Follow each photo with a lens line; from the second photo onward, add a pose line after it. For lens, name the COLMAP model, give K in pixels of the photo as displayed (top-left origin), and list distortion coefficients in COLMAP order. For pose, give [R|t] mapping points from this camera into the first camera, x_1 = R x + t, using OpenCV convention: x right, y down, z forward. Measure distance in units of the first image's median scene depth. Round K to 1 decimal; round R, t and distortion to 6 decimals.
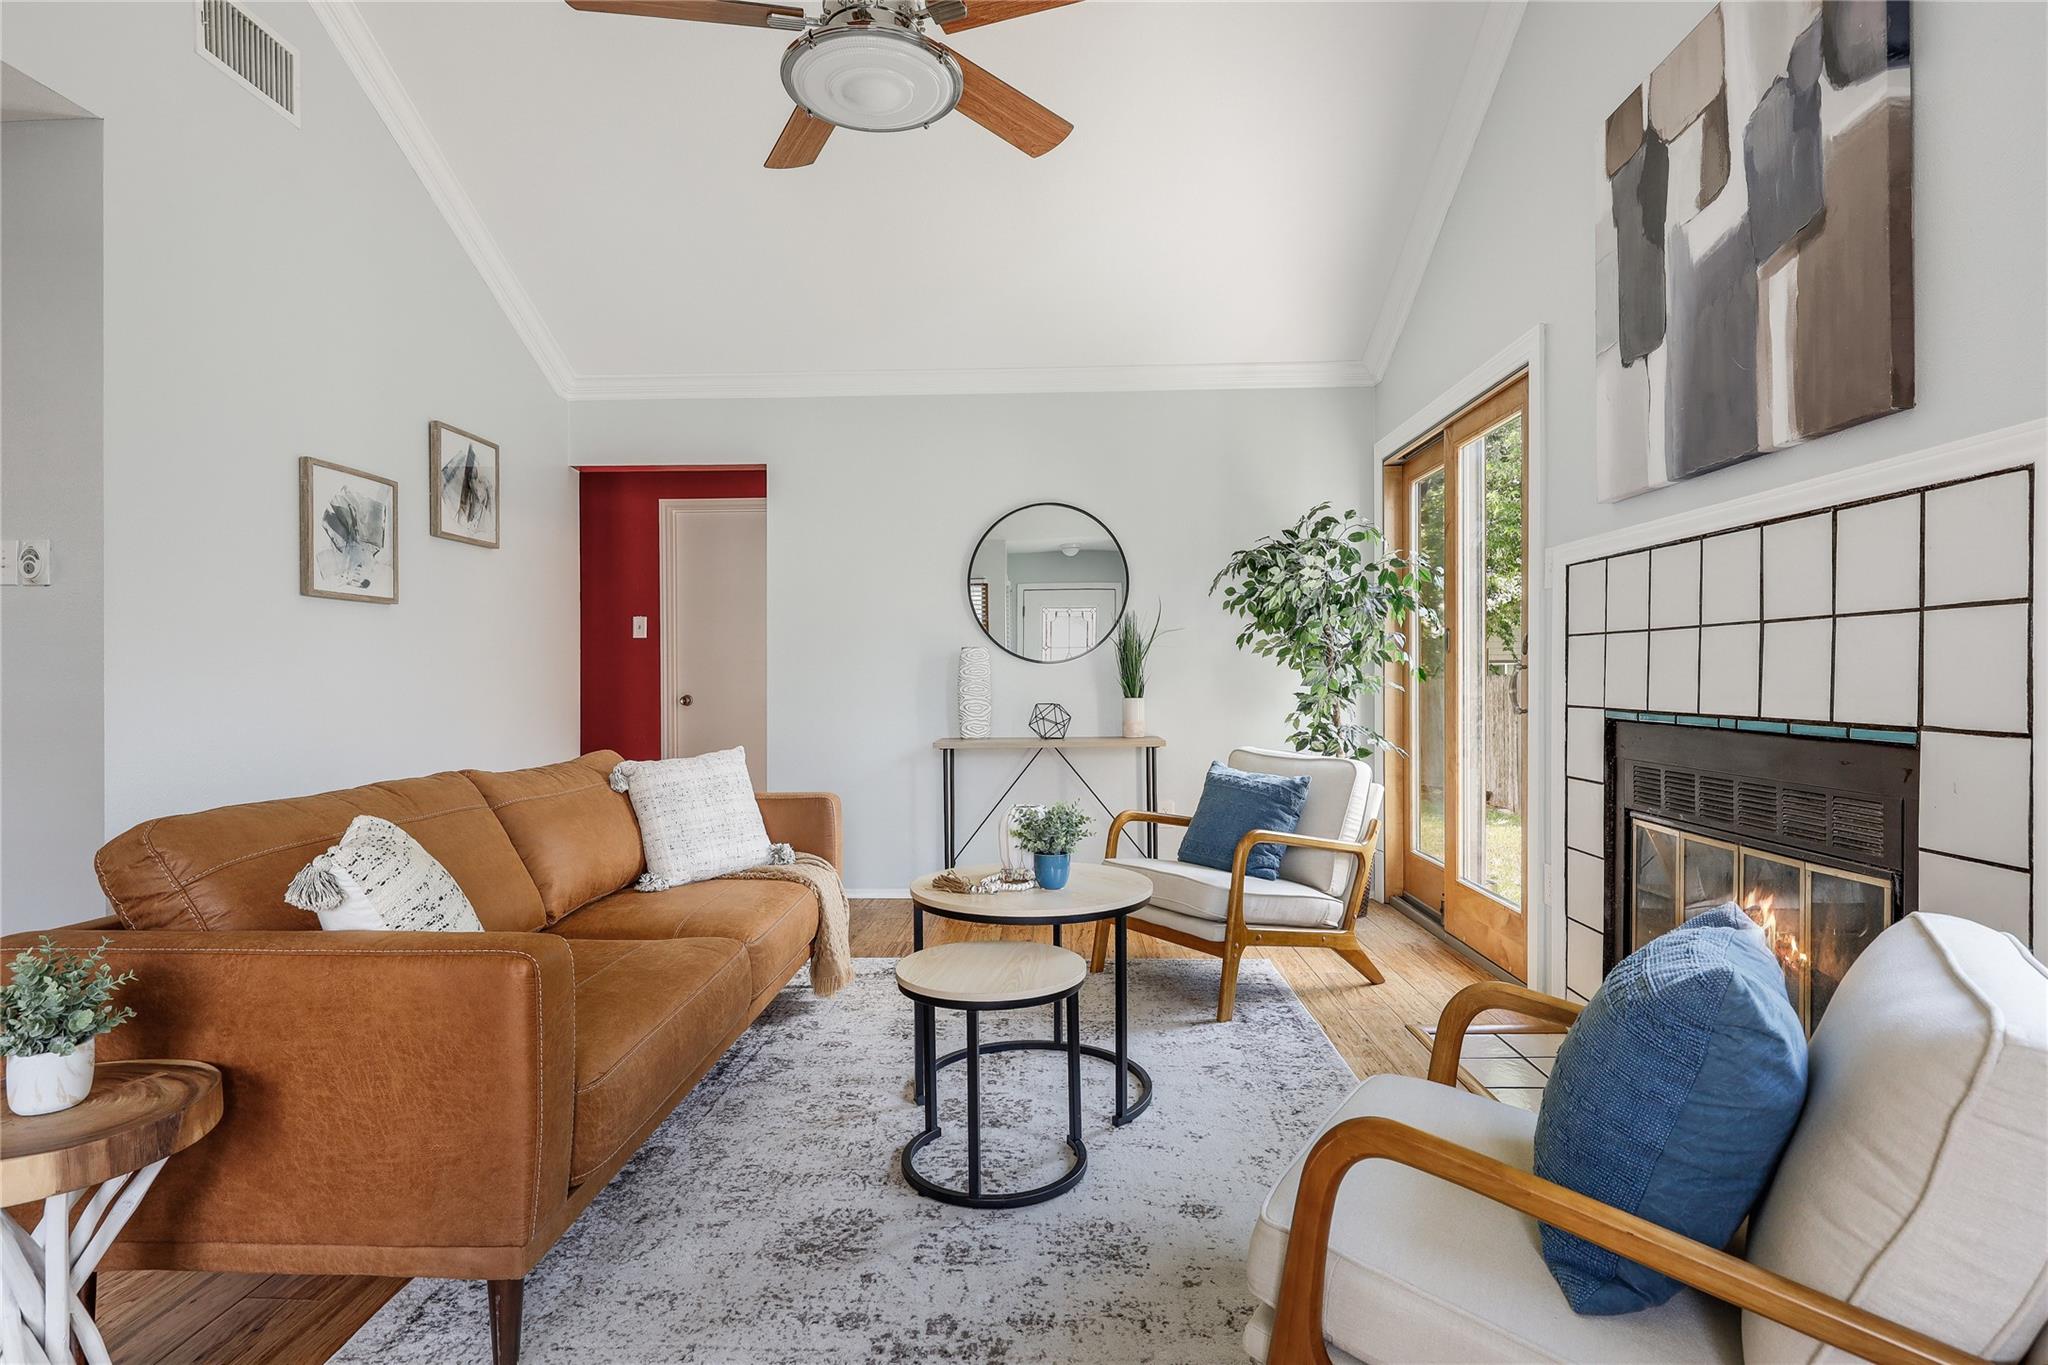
lens RADIAL K [[1045.2, 0, 1009.3], [0, 1045.2, 675.3], [0, 0, 1]] dist [-0.000147, 0.001990]
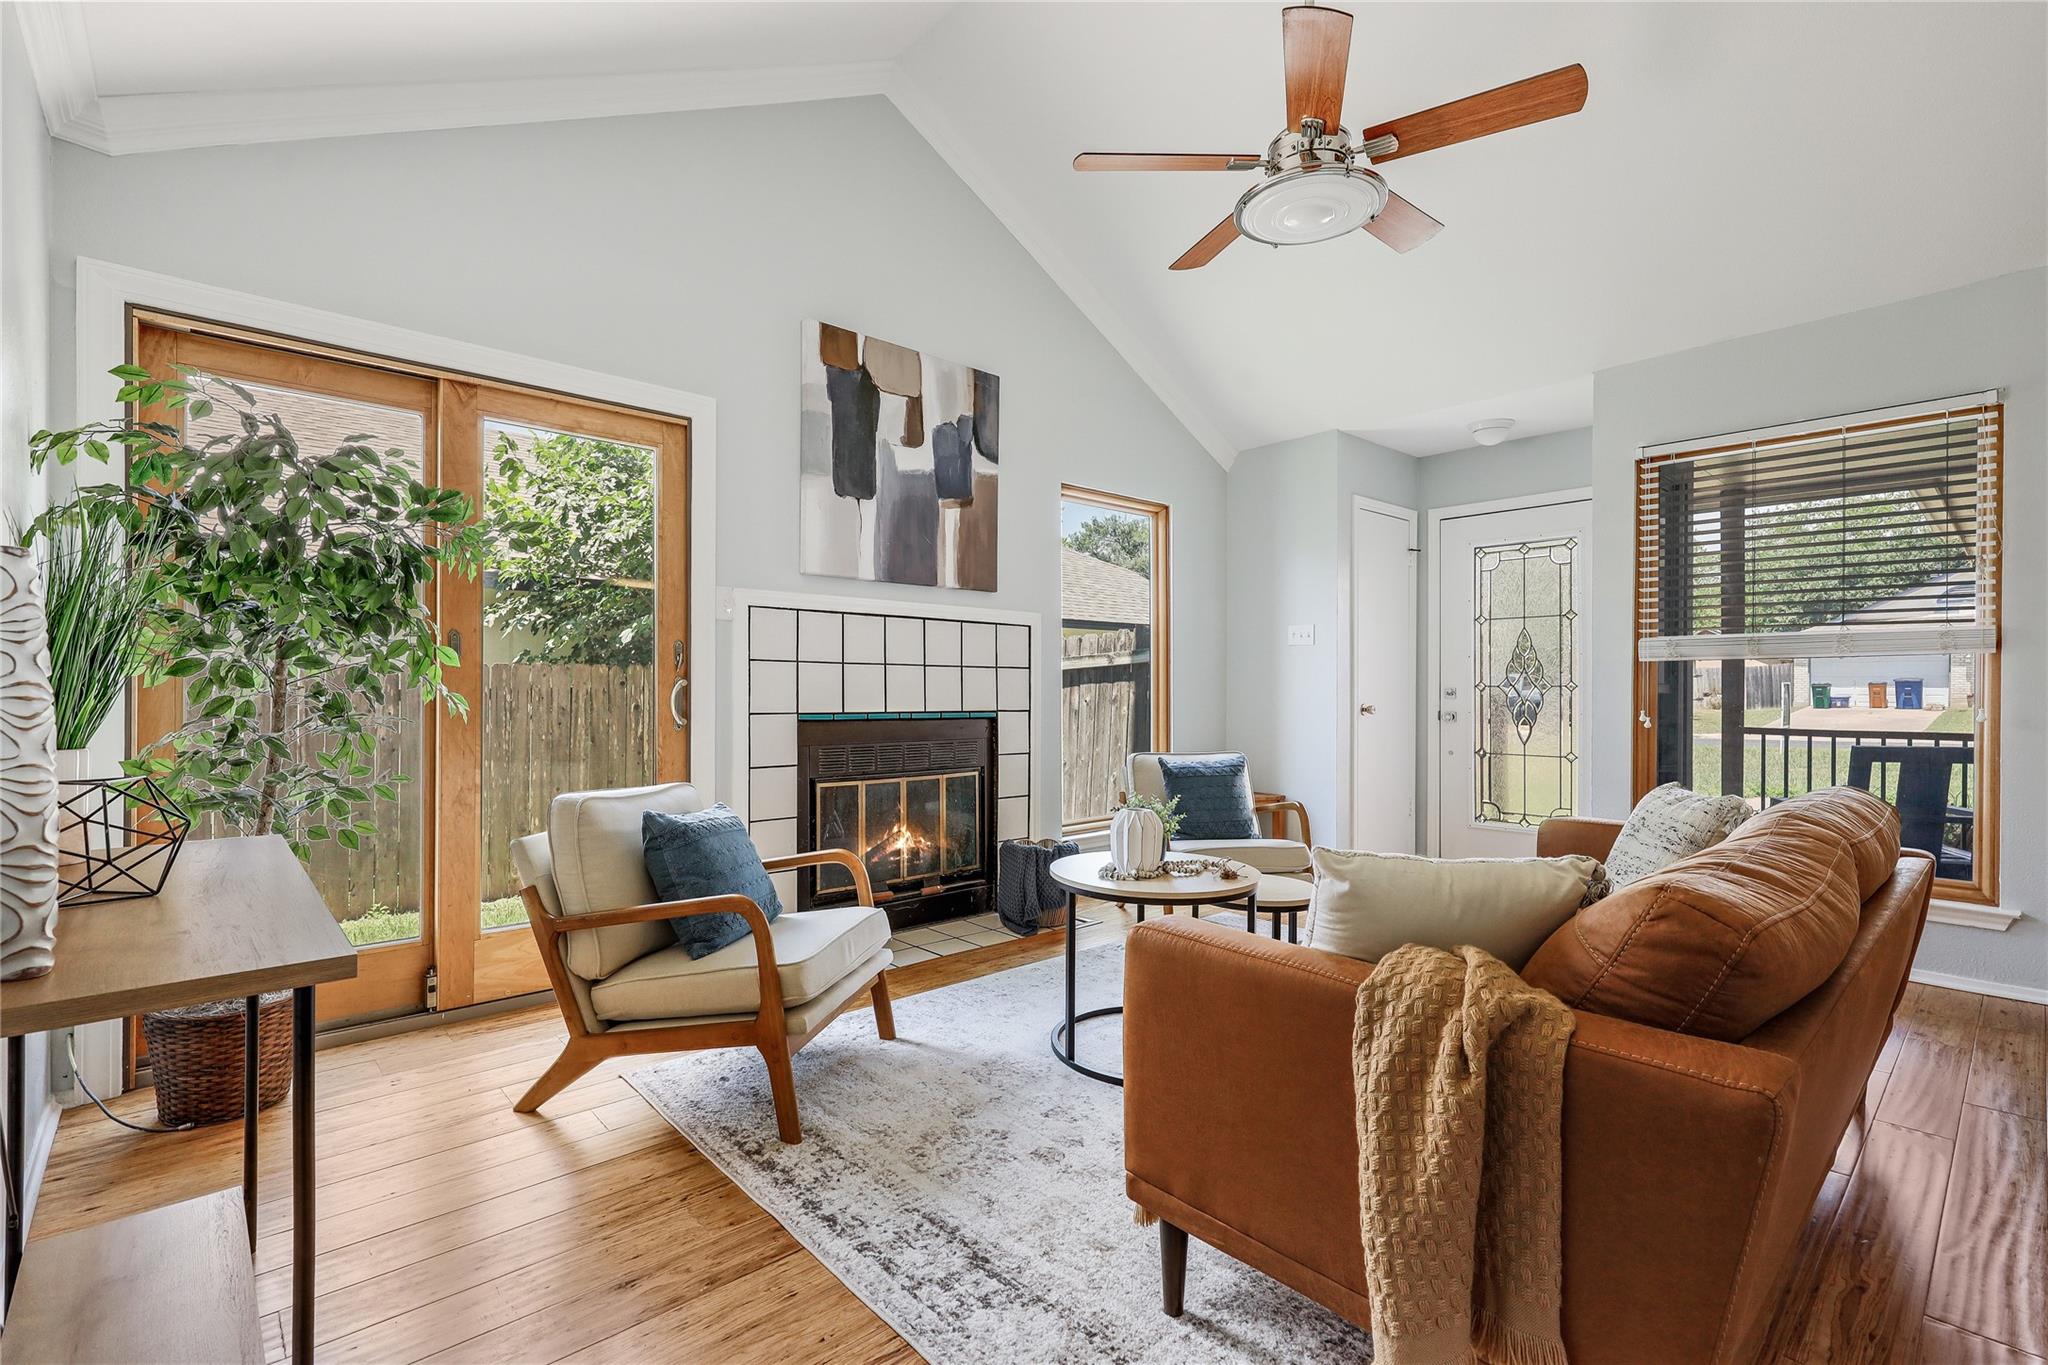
lens RADIAL K [[927.4, 0, 1010.3], [0, 927.4, 683.0], [0, 0, 1]] dist [0.009348, -0.000069]
pose [[-0.704646, 0.008376, 0.709509, -0.651487], [-0.001990, 0.999903, -0.013780, 0.008221], [-0.709556, -0.011122, -0.704561, 2.000366]]
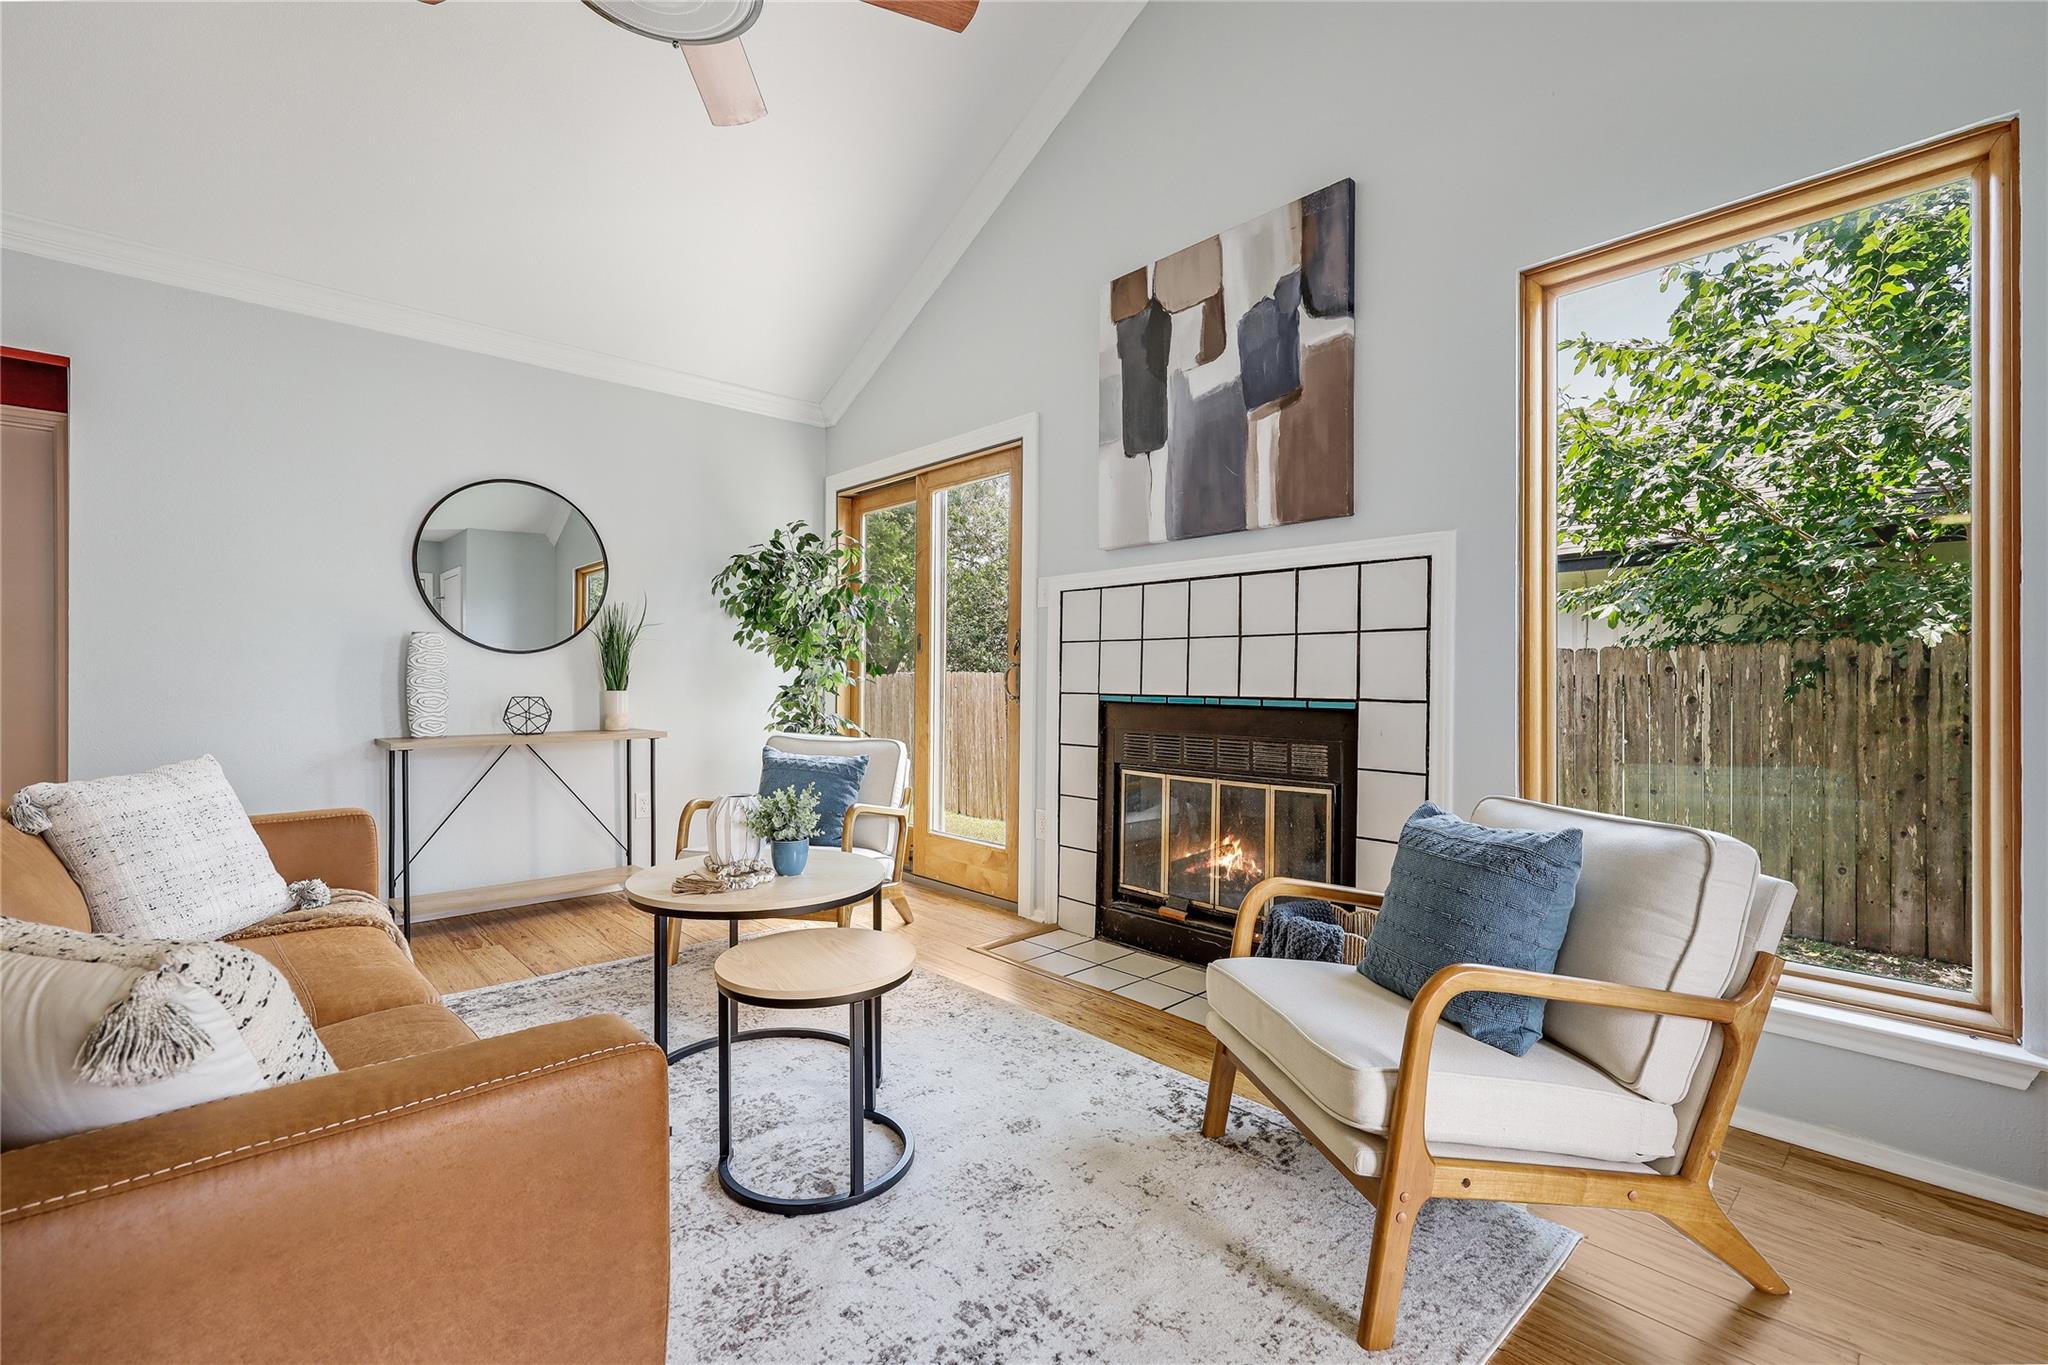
lens RADIAL K [[893.8, 0, 1012.0], [0, 893.8, 682.2], [0, 0, 1]] dist [0.000299, 0.001789]
pose [[0.705840, 0.006436, 0.708342, -0.441841], [-0.009729, 0.999952, 0.000609, 0.018938], [-0.708305, -0.007321, 0.705869, 0.265648]]
